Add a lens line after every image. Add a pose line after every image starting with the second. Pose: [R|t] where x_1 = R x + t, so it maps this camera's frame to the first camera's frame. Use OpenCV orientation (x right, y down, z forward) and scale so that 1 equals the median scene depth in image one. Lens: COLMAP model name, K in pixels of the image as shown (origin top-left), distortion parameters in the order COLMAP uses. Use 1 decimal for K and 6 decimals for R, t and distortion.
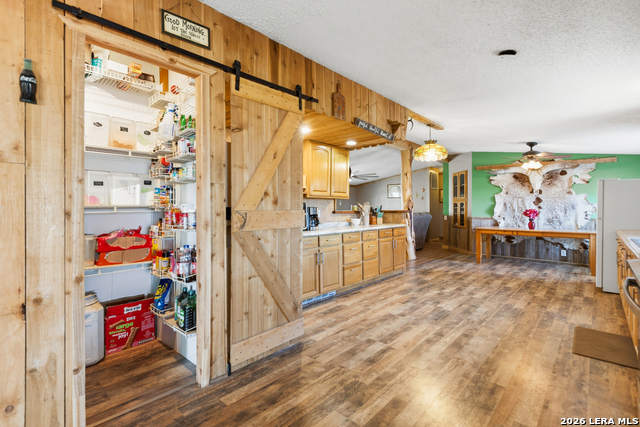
lens RADIAL K [[297.0, 0, 319.1], [0, 297.0, 208.9], [0, 0, 1]] dist [0.006192, 0.000550]
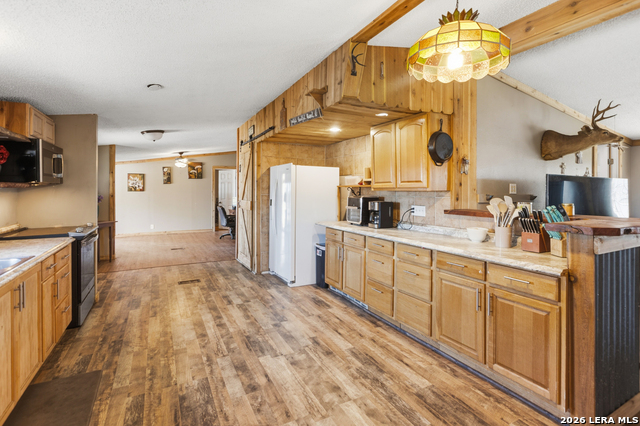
lens RADIAL K [[326.0, 0, 323.3], [0, 326.0, 191.2], [0, 0, 1]] dist [-0.000445, 0.000745]
pose [[-0.343934, 0.005566, -0.938977, 0.933353], [-0.001222, 0.999979, 0.006375, -0.042351], [0.938993, 0.003340, -0.343920, 1.189265]]
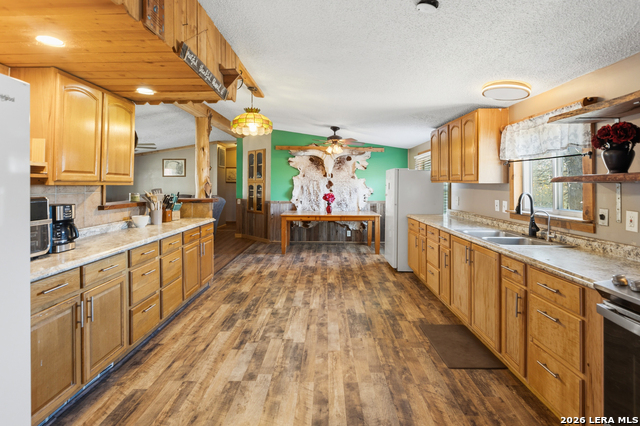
lens RADIAL K [[326.0, 0, 316.6], [0, 326.0, 180.1], [0, 0, 1]] dist [-0.000445, 0.000745]
pose [[0.755200, 0.012567, 0.655373, -0.057334], [-0.001627, 0.999849, -0.017296, -0.037662], [-0.655492, 0.011996, 0.755107, 0.311249]]
